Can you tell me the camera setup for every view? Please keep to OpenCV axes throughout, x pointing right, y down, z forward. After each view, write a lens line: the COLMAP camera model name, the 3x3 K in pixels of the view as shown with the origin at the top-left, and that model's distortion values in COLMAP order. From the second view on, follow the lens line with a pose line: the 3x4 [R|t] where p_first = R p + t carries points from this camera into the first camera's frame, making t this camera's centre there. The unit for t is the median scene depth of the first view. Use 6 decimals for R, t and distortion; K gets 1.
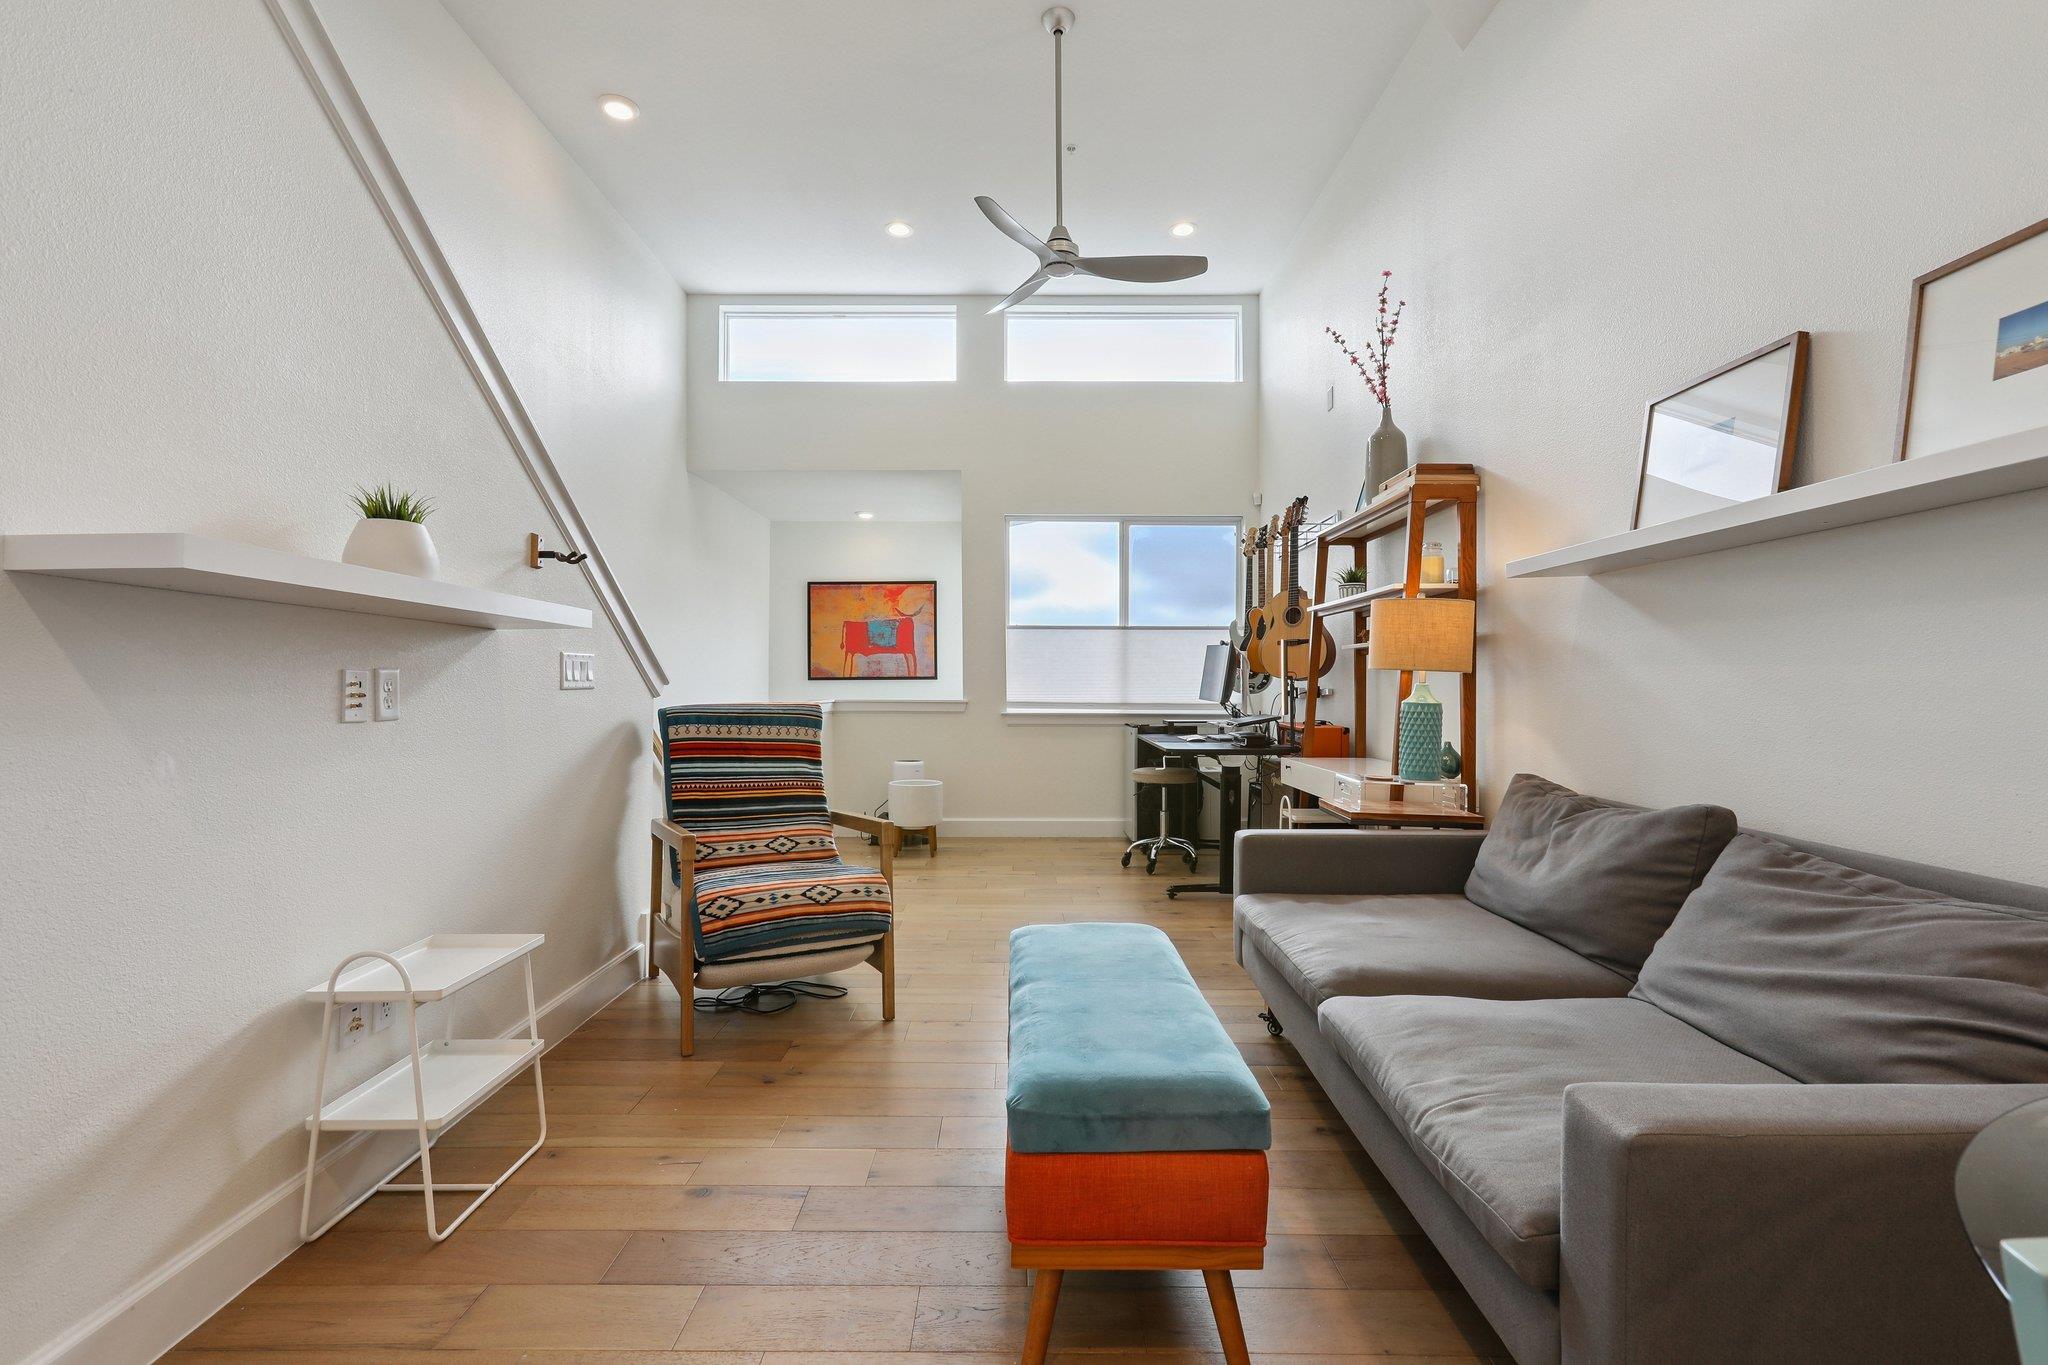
lens RADIAL K [[919.1, 0, 1013.5], [0, 919.1, 677.3], [0, 0, 1]] dist [-0.004079, 0.000000]
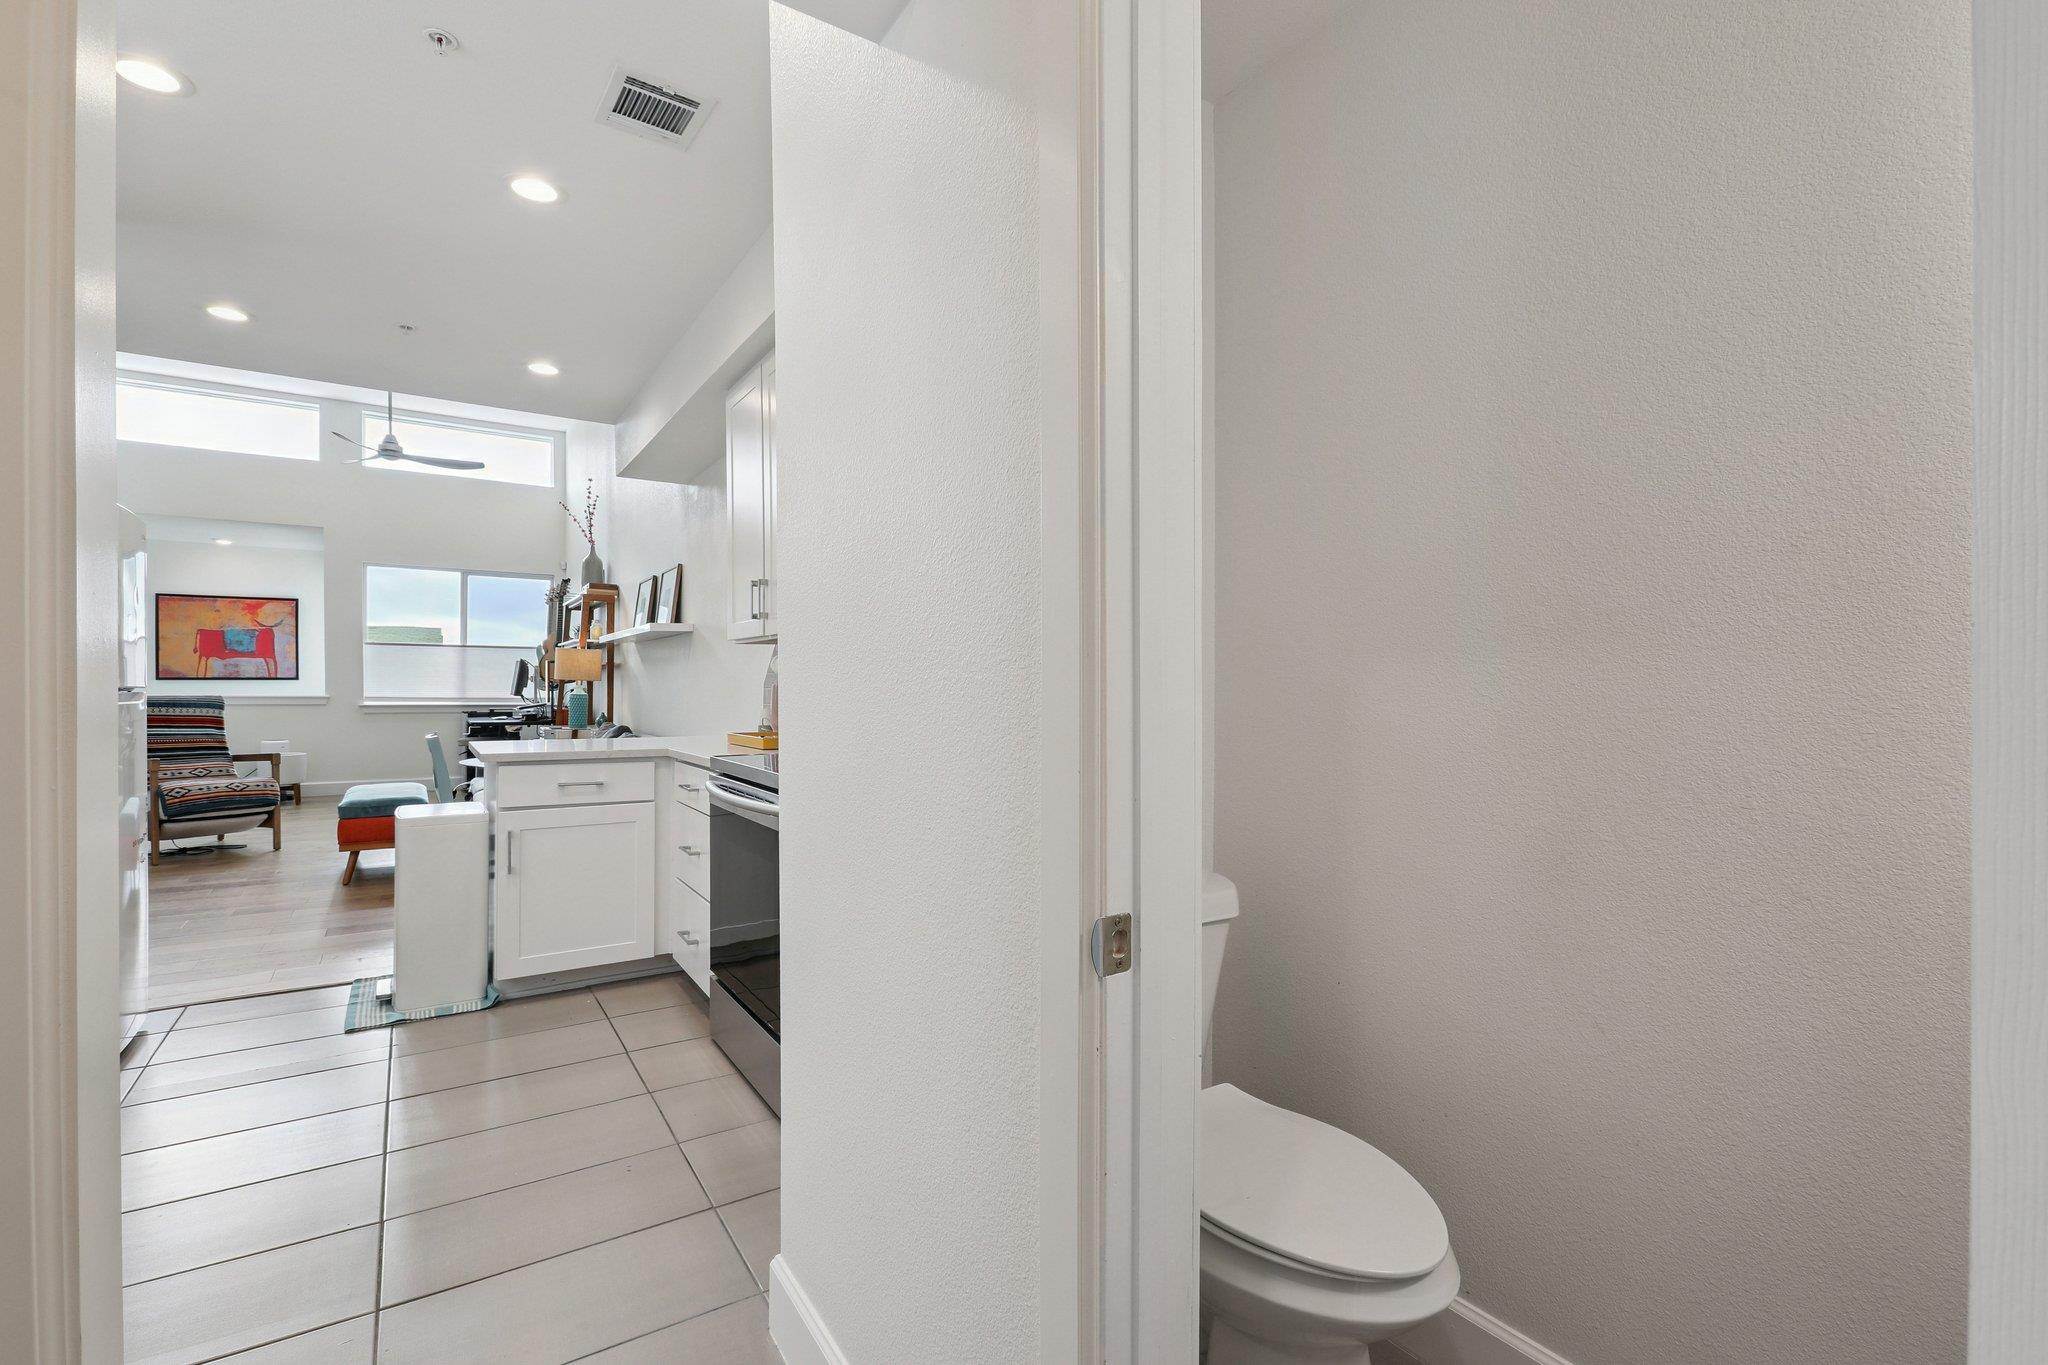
lens RADIAL K [[904.2, 0, 1016.5], [0, 904.2, 687.8], [0, 0, 1]] dist [0.000899, -0.007566]
pose [[0.827340, 0.002620, 0.561696, 0.063040], [-0.008768, 0.999928, 0.008251, -0.011016], [-0.561634, -0.011751, 0.827303, -1.022308]]
